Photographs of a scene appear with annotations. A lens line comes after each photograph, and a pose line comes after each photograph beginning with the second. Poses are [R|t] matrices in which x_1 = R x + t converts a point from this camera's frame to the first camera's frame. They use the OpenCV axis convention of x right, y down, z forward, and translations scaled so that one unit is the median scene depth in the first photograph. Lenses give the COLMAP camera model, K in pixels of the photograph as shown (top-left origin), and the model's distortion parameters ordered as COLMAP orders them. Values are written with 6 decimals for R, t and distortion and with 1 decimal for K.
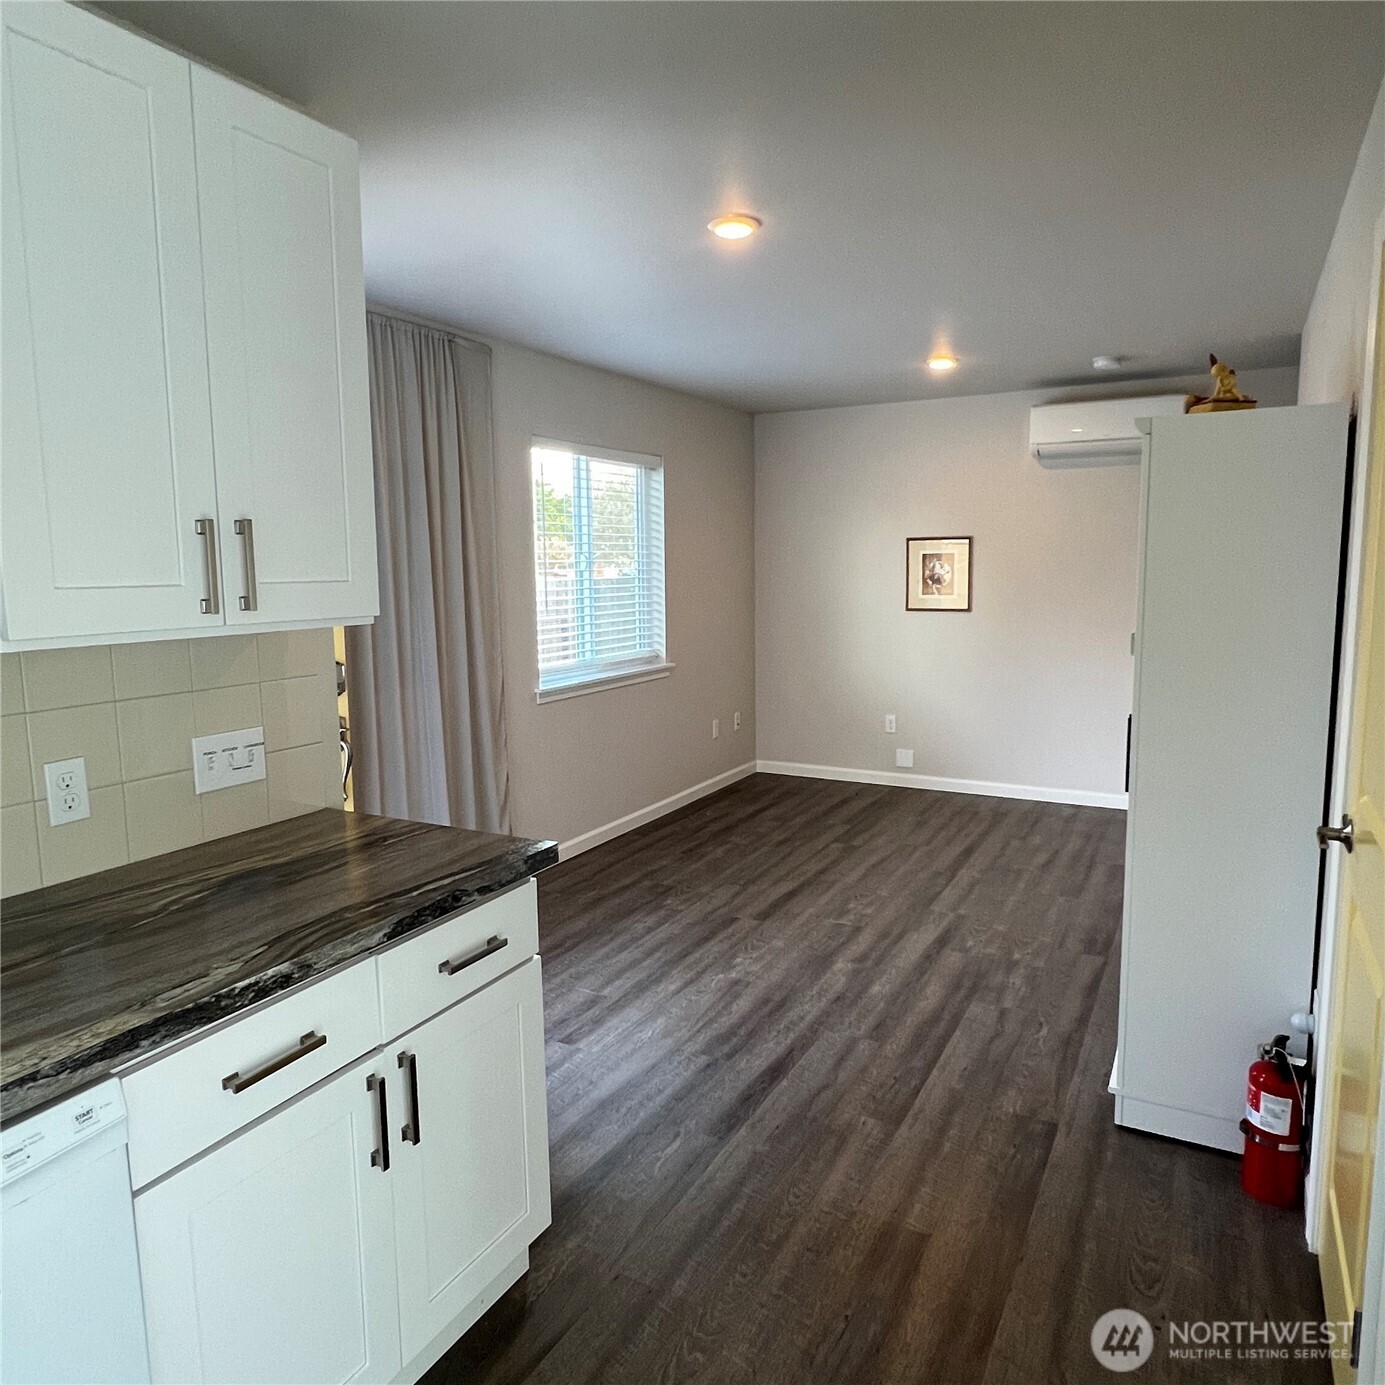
lens RADIAL K [[977.0, 0, 697.0], [0, 977.0, 687.2], [0, 0, 1]] dist [-0.008810, -0.000488]
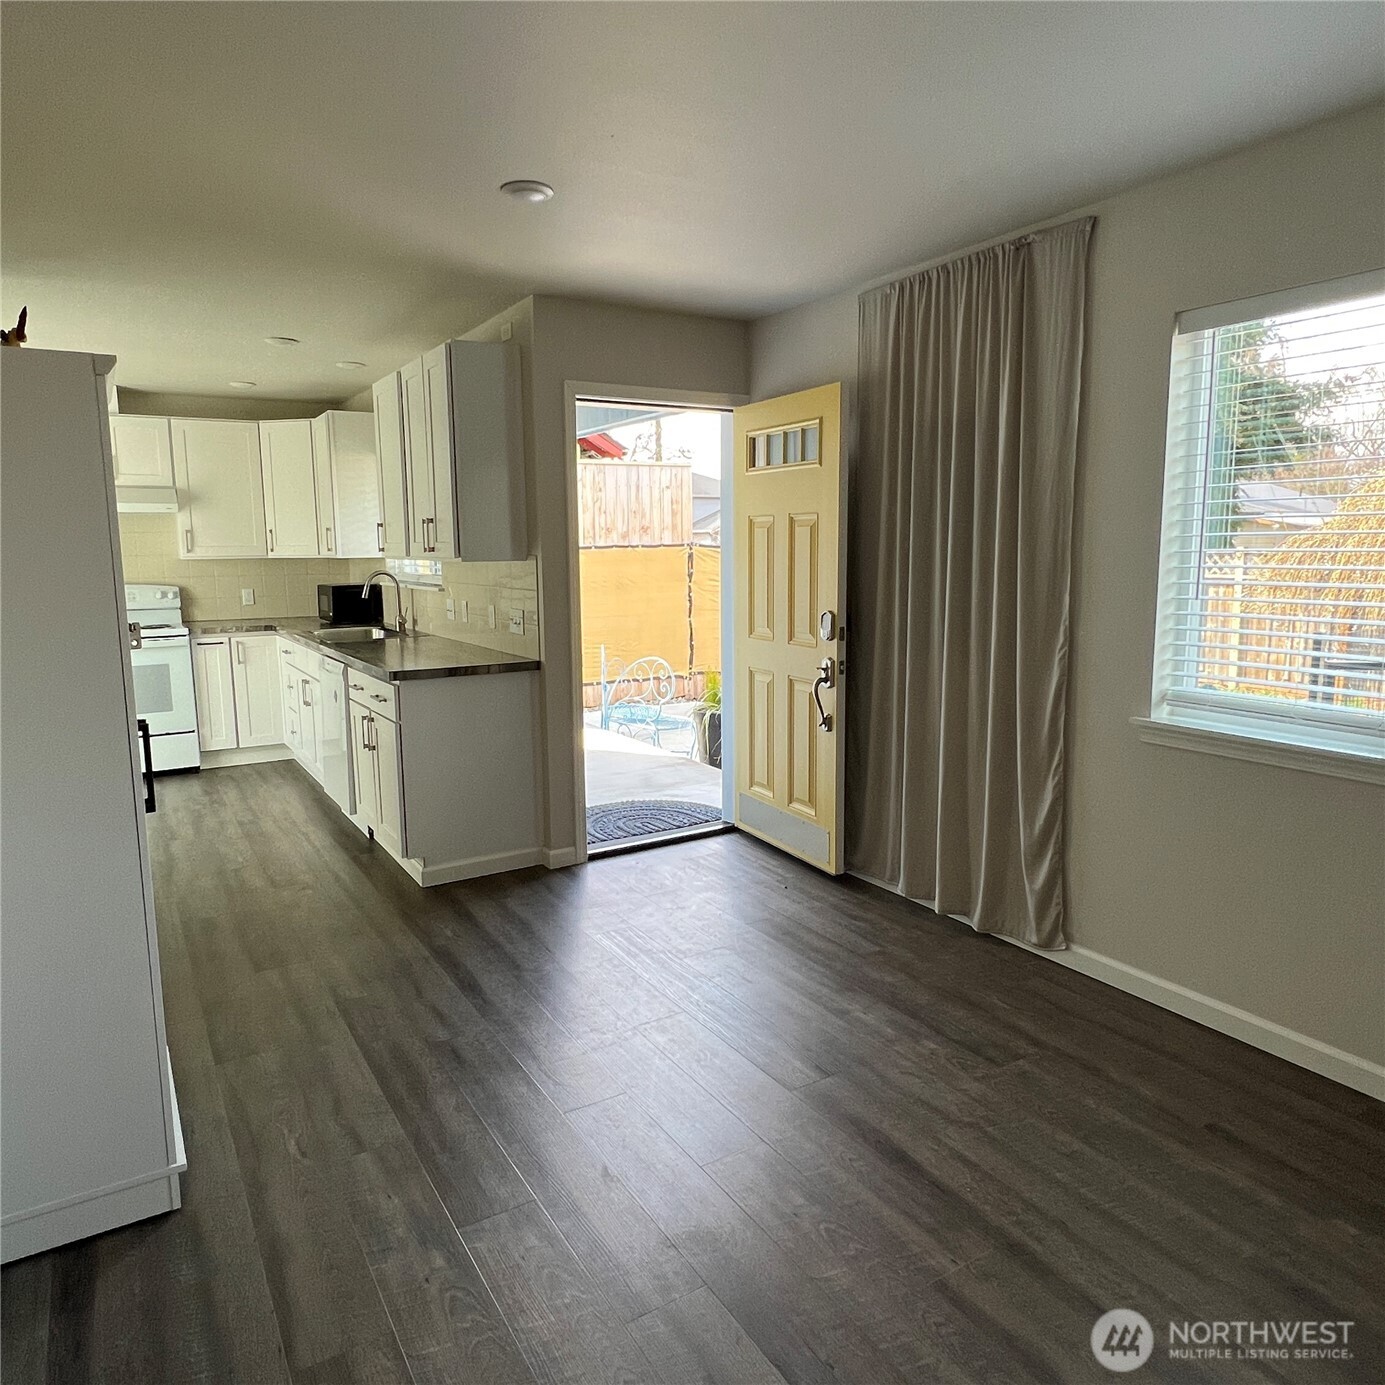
lens RADIAL K [[977.0, 0, 688.9], [0, 977.0, 686.5], [0, 0, 1]] dist [-0.008810, -0.000488]
pose [[-0.504475, 0.145279, -0.851116, 0.528560], [-0.093299, 0.970799, 0.221008, -0.131922], [0.858371, 0.190901, -0.476190, 1.034637]]
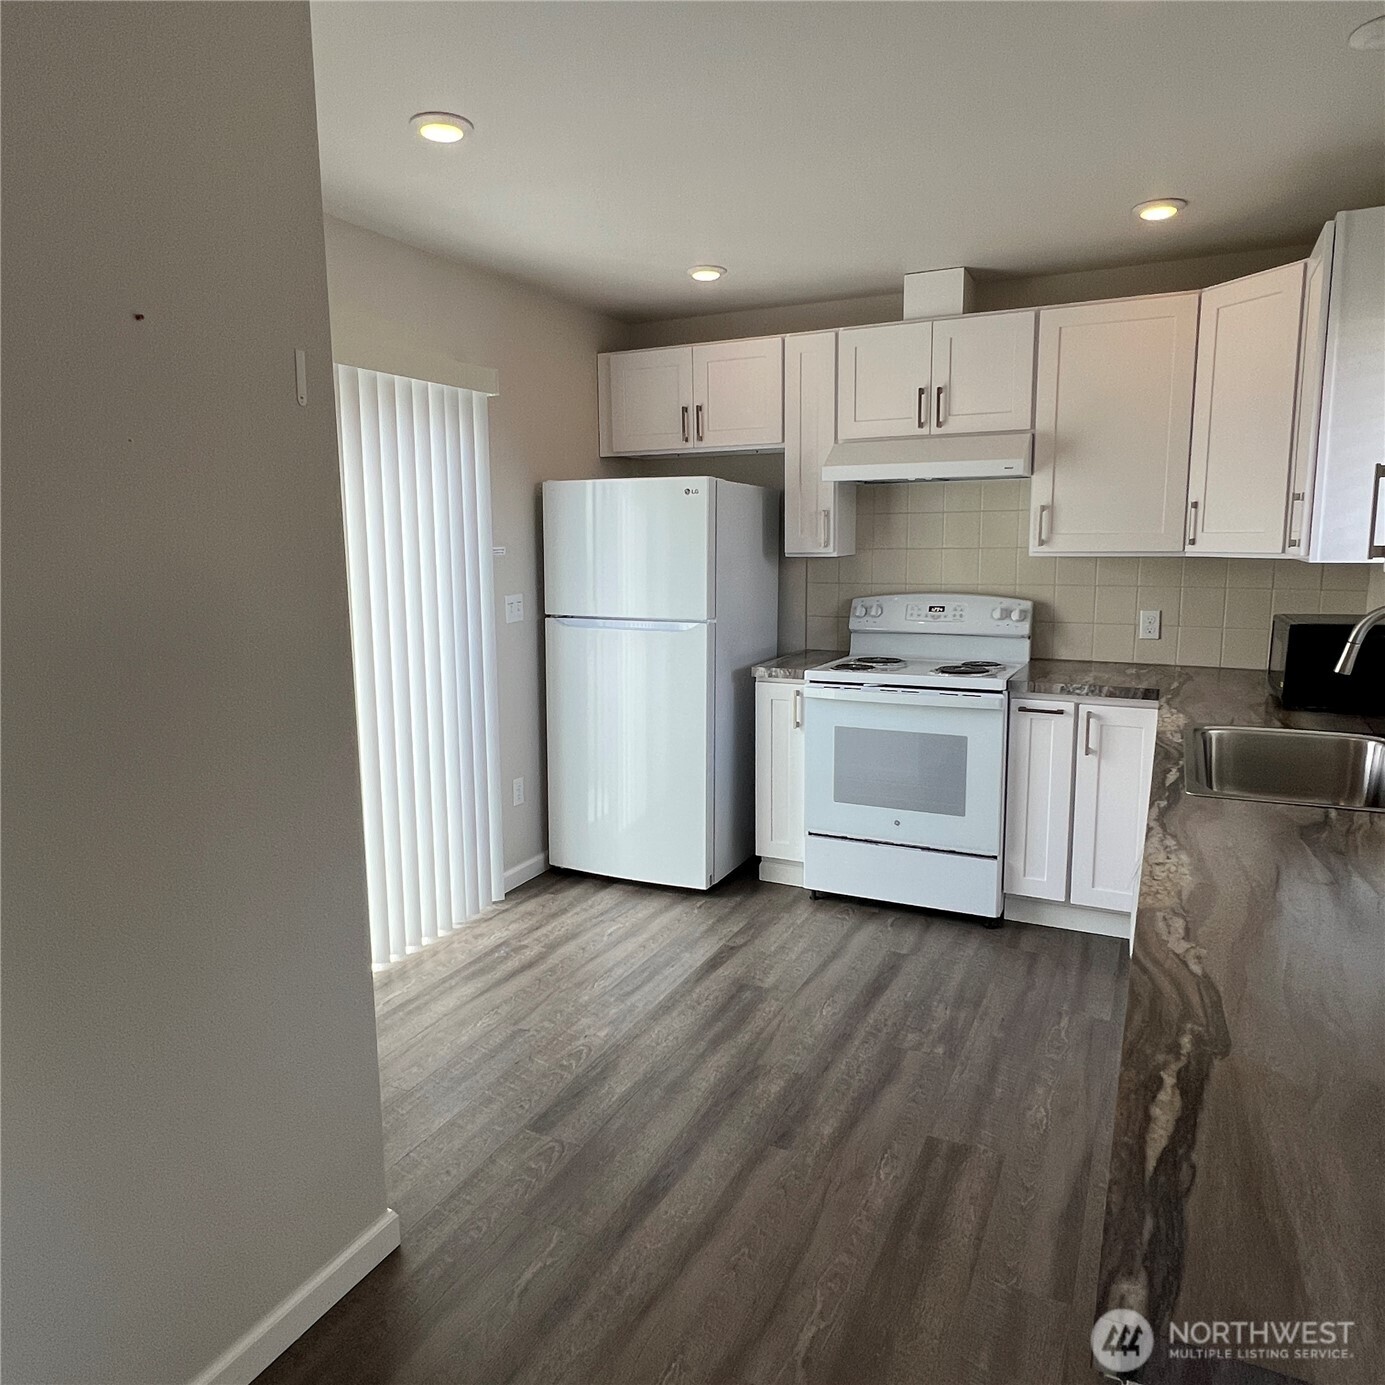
lens RADIAL K [[977.0, 0, 691.4], [0, 977.0, 684.9], [0, 0, 1]] dist [-0.008810, -0.000488]
pose [[-0.998939, 0.033434, -0.031663, 0.002103], [0.023294, 0.960057, 0.278832, -0.063992], [0.039720, 0.277798, -0.959818, 0.518805]]
